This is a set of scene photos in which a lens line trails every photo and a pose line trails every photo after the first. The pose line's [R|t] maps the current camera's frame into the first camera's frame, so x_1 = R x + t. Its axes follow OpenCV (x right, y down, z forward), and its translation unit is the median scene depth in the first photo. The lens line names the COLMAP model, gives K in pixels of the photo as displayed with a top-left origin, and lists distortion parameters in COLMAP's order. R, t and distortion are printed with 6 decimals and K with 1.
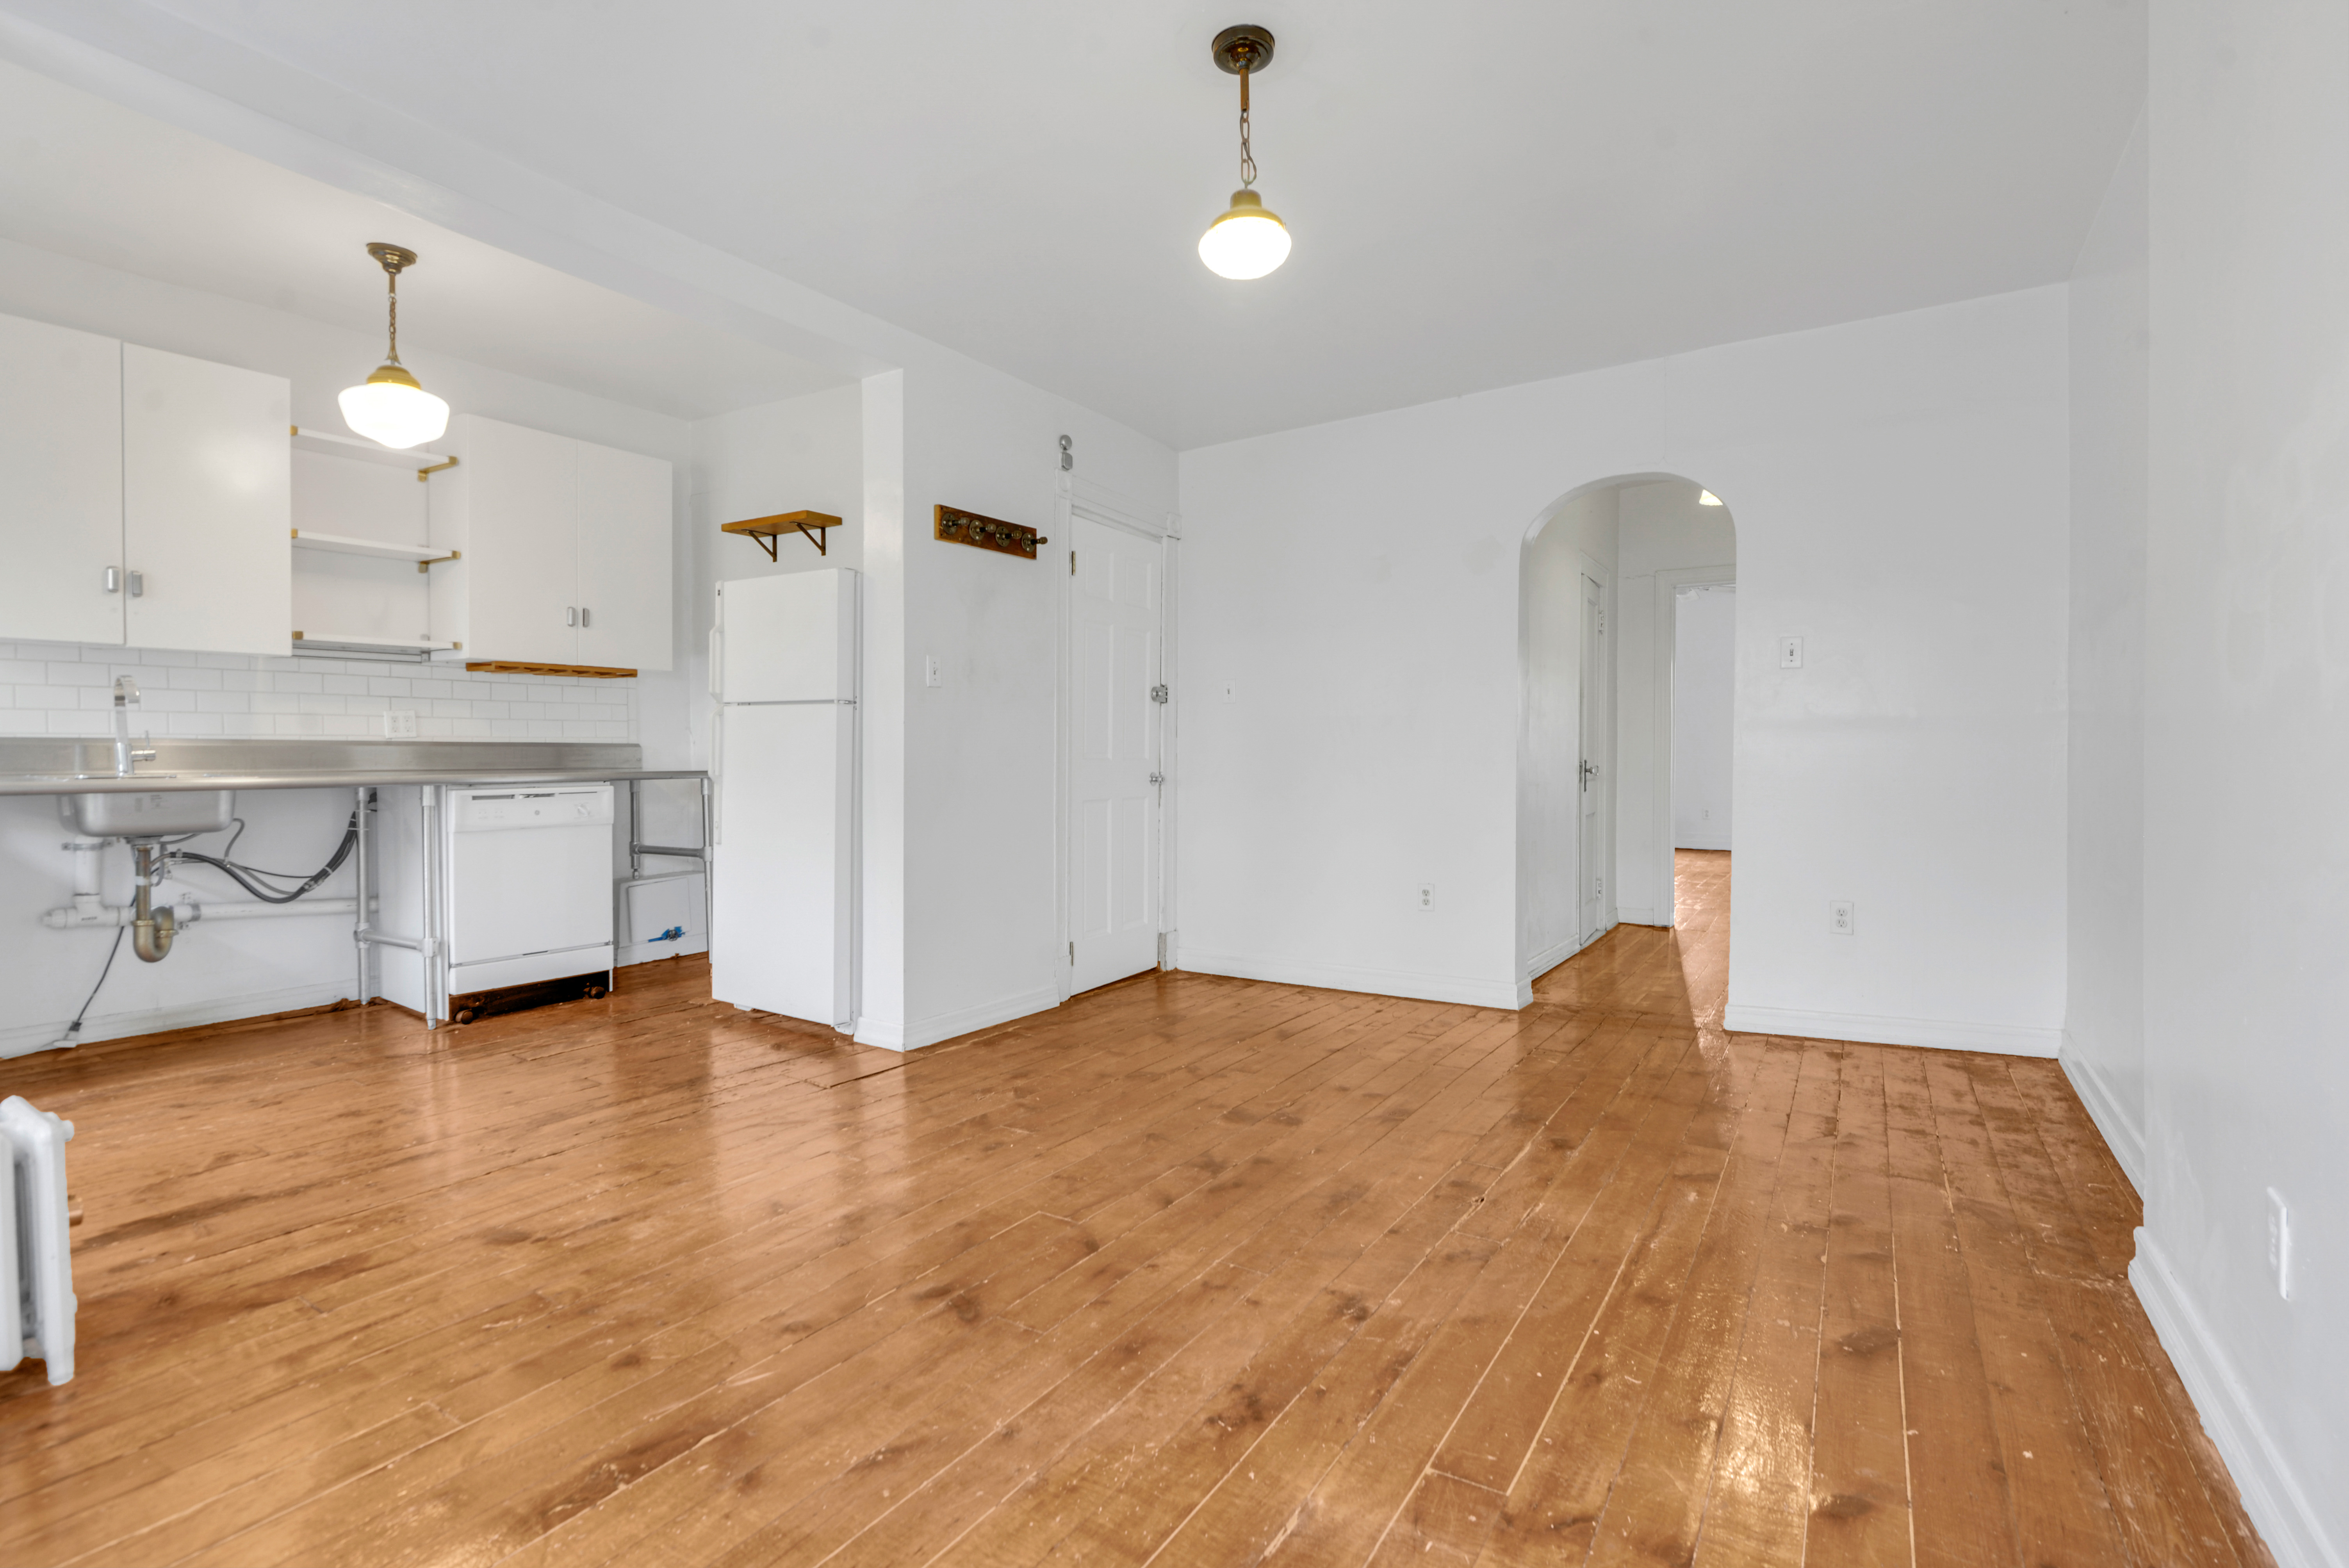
lens RADIAL K [[1093.7, 0, 1174.5], [0, 1093.7, 784.0], [0, 0, 1]] dist [-0.015150, 0.000120]
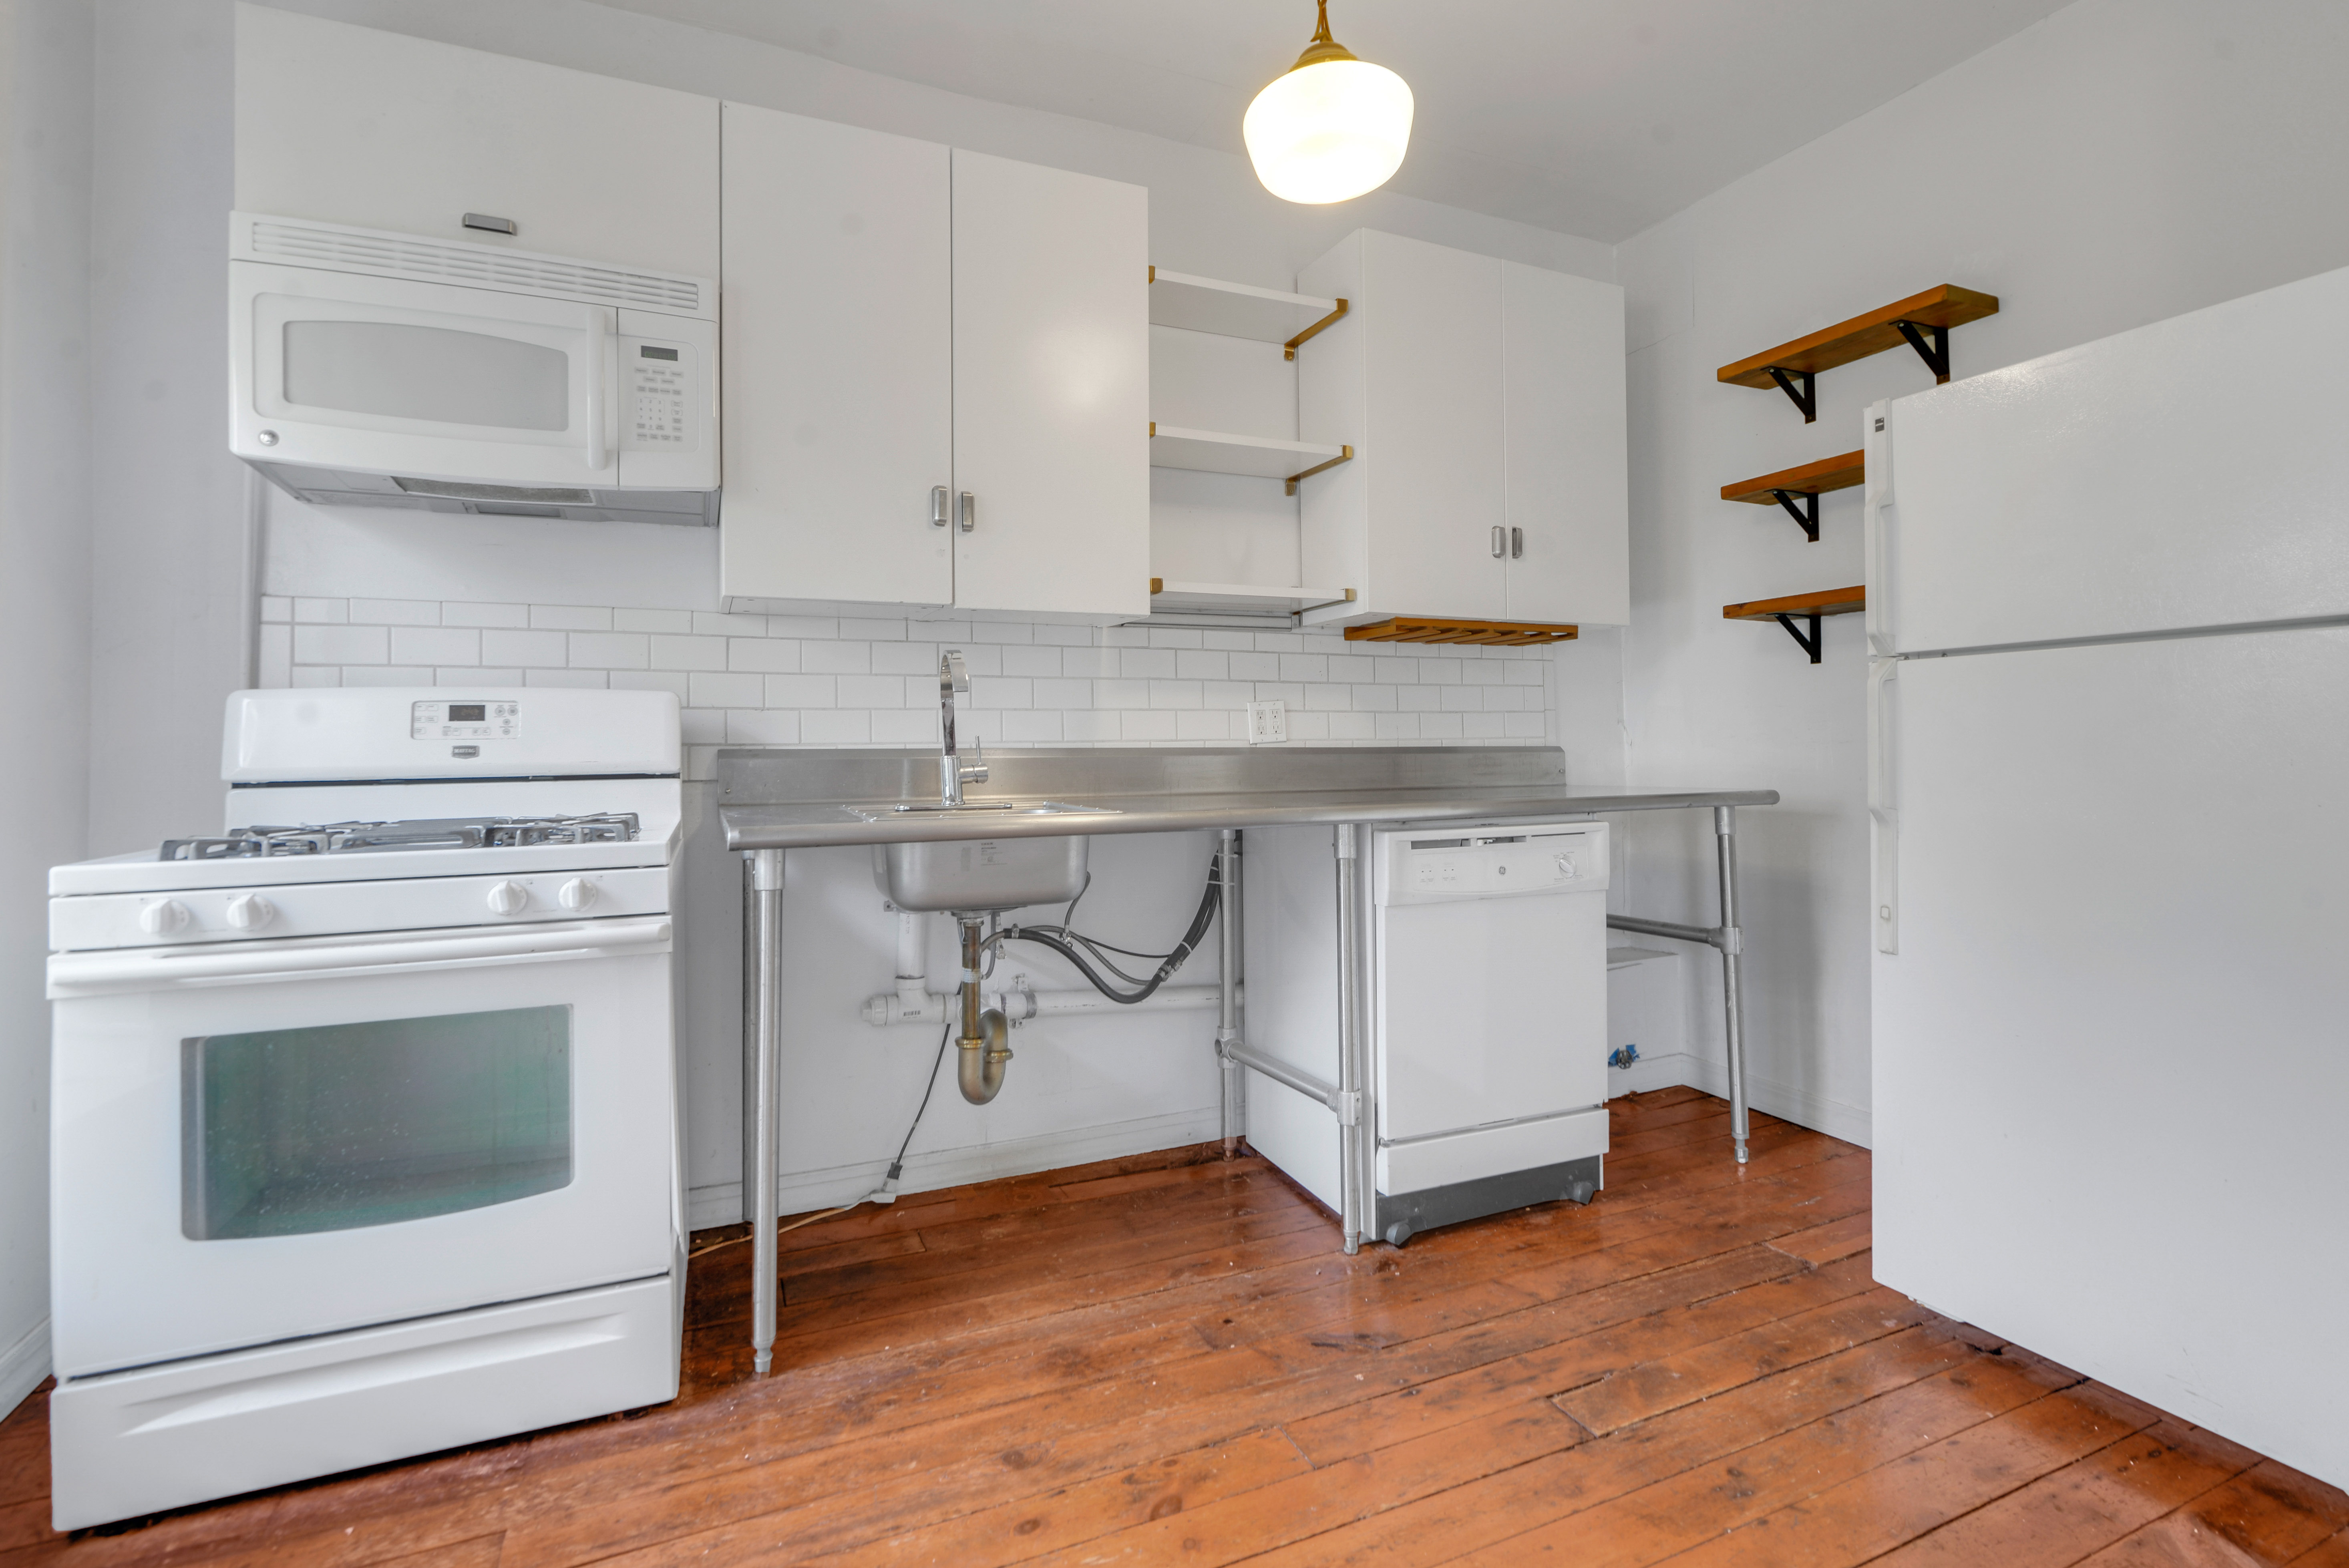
lens RADIAL K [[1083.8, 0, 1177.4], [0, 1083.8, 733.3], [0, 0, 1]] dist [-0.010144, 0.001399]
pose [[0.835789, -0.027850, -0.548344, -0.444229], [-0.000062, 0.998708, -0.050819, -0.016521], [0.549051, 0.042508, 0.834707, 0.468325]]
